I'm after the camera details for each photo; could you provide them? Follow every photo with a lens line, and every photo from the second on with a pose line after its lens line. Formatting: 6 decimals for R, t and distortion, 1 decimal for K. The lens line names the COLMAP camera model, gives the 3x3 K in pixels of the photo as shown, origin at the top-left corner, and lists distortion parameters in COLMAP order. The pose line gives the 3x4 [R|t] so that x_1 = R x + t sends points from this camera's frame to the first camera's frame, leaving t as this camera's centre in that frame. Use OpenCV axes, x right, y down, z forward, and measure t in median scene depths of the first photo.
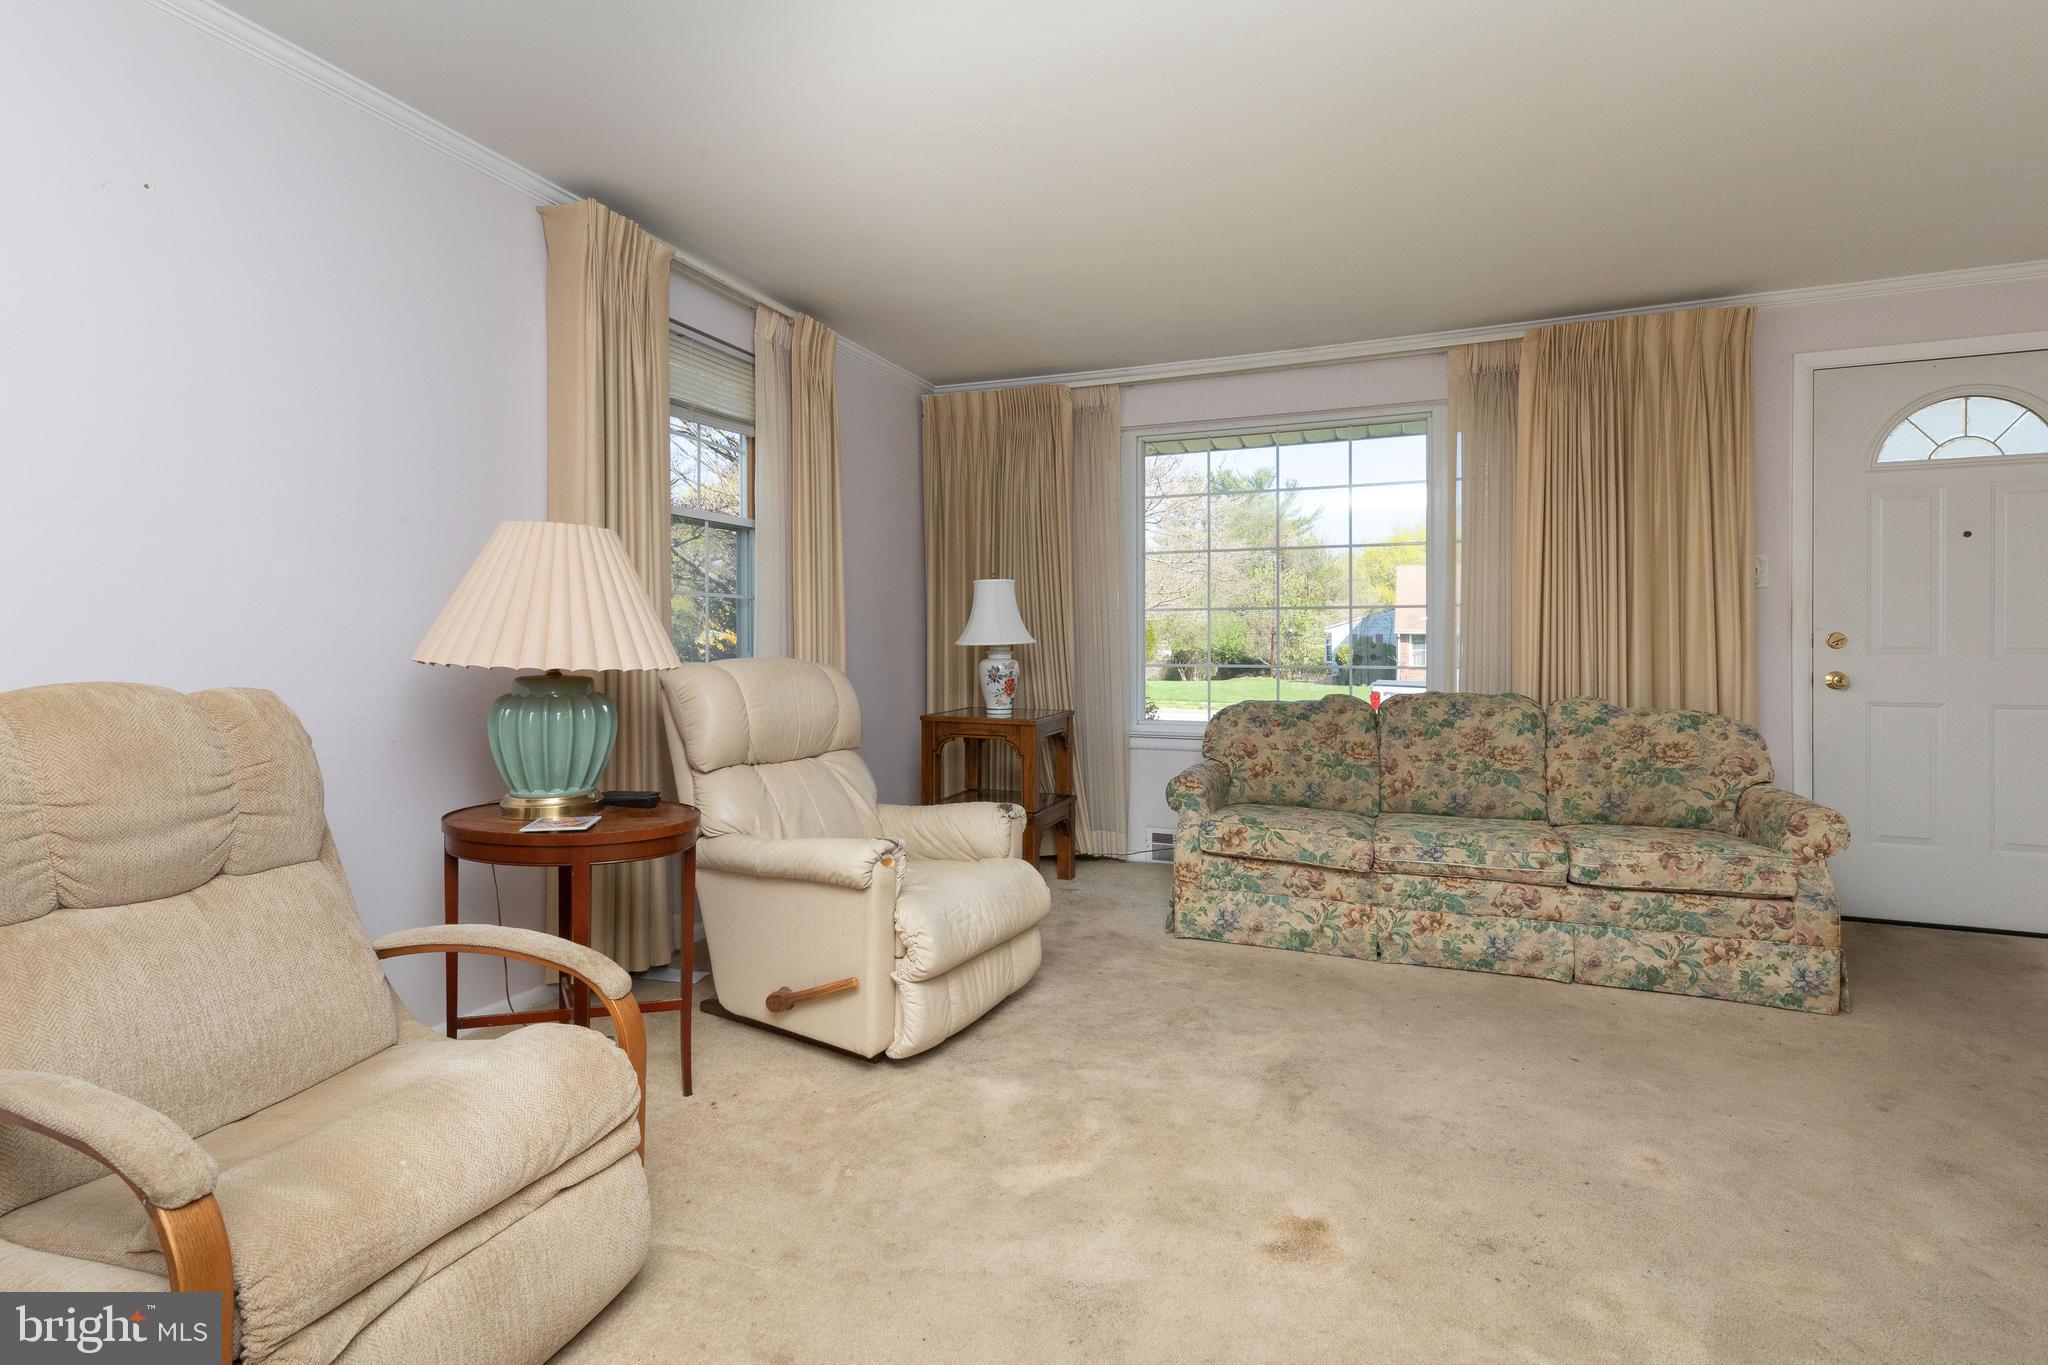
lens RADIAL K [[969.5, 0, 1023.5], [0, 969.5, 643.8], [0, 0, 1]] dist [0.017354, -0.000043]
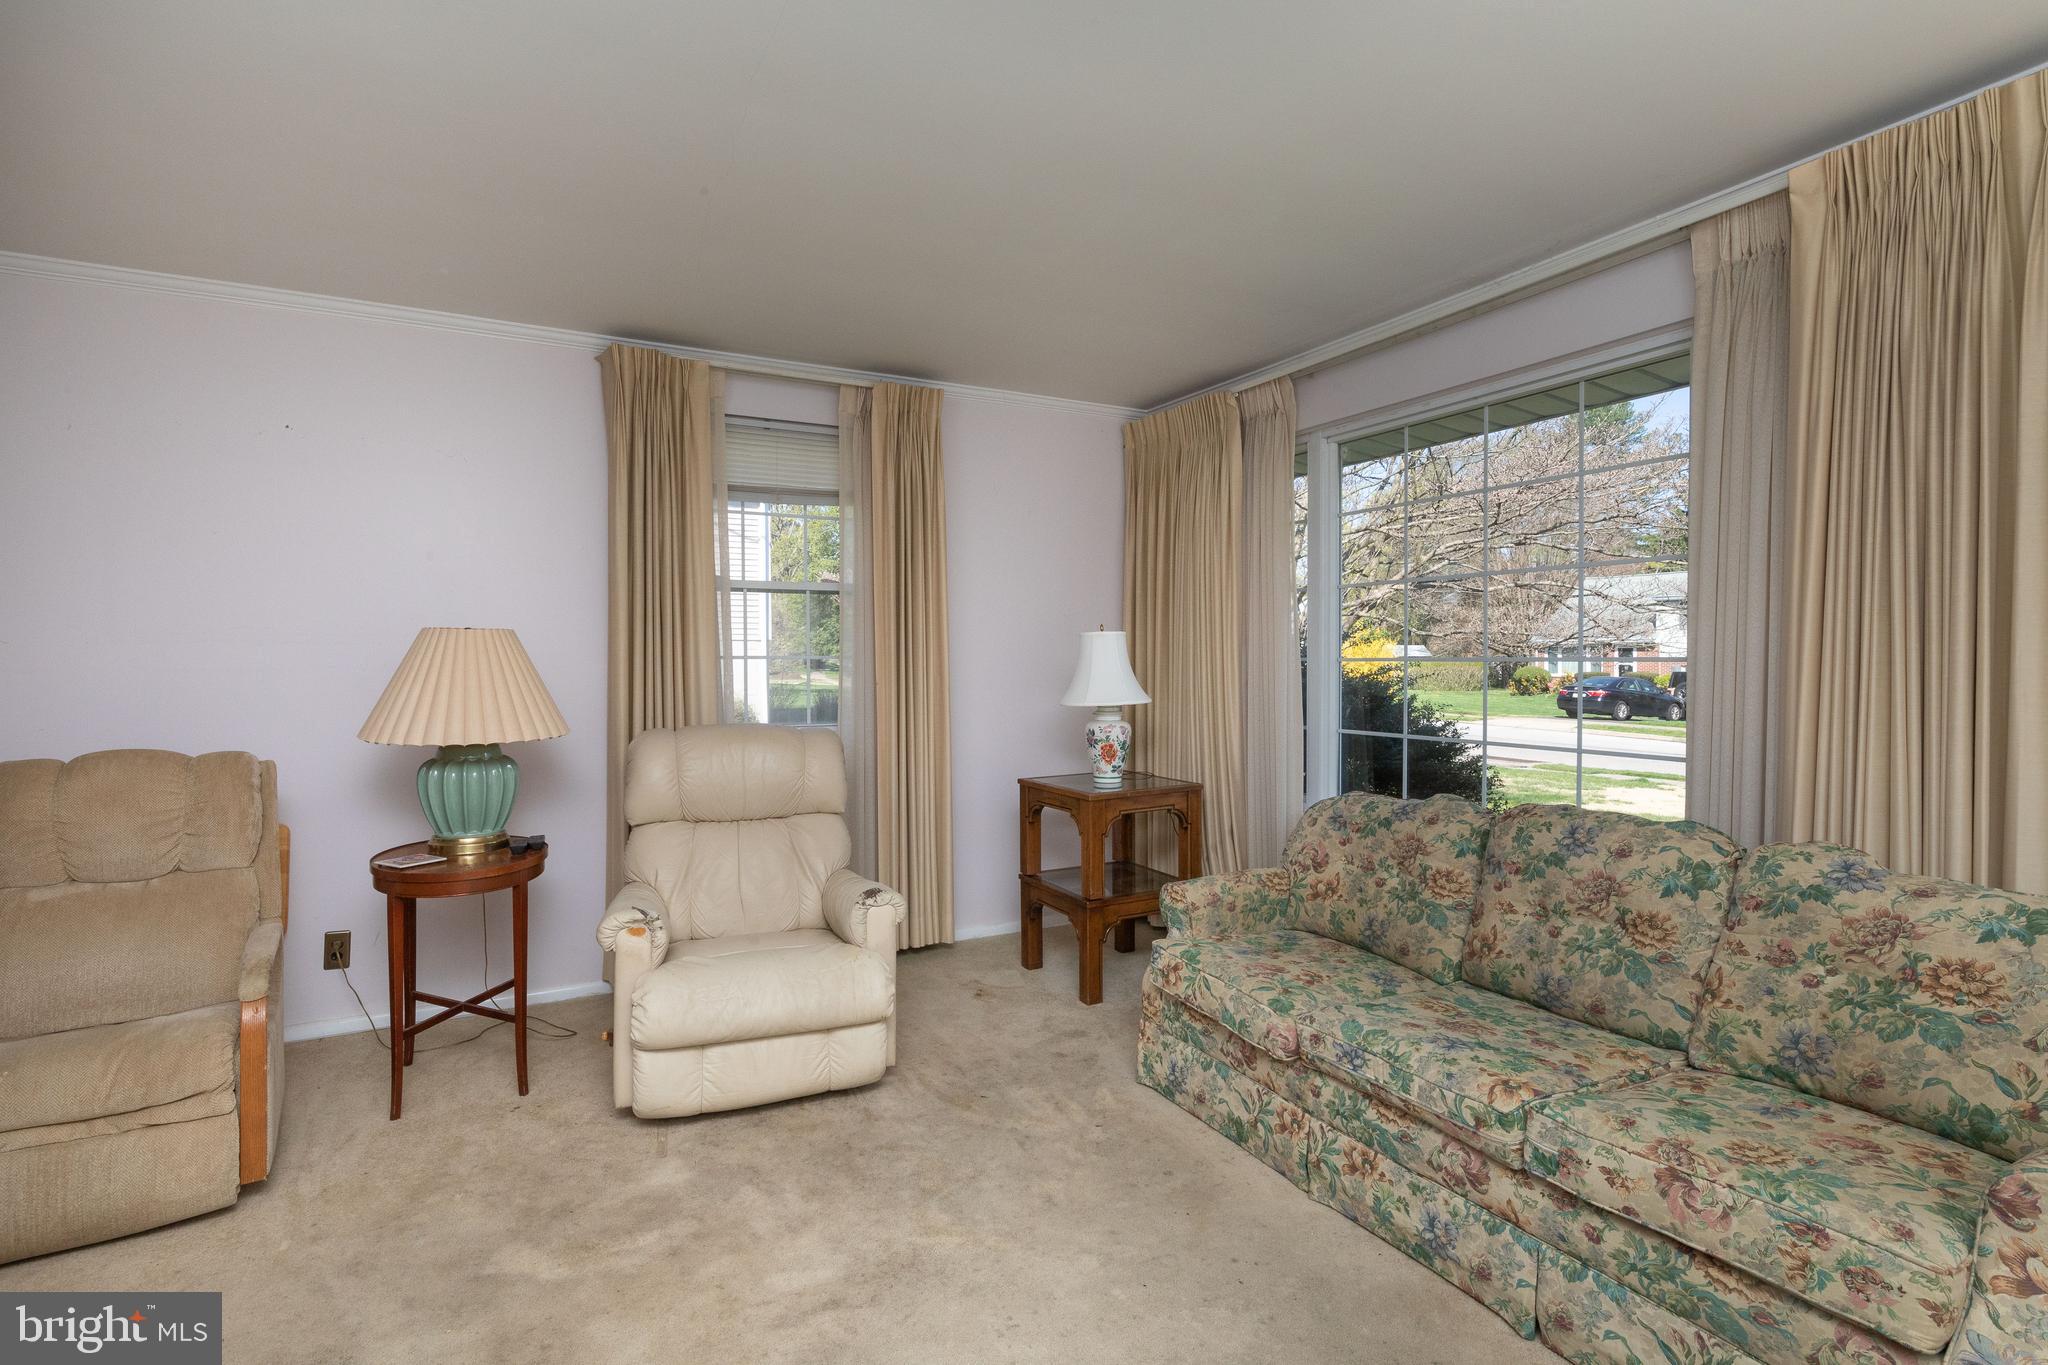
lens RADIAL K [[992.6, 0, 1024.0], [0, 992.6, 682.5], [0, 0, 1]] dist [0.003709, 0.002028]
pose [[0.766253, 0.014453, -0.642376, 0.650956], [-0.001248, 0.999779, 0.021005, -0.049292], [0.642537, -0.015293, 0.766102, 0.334676]]
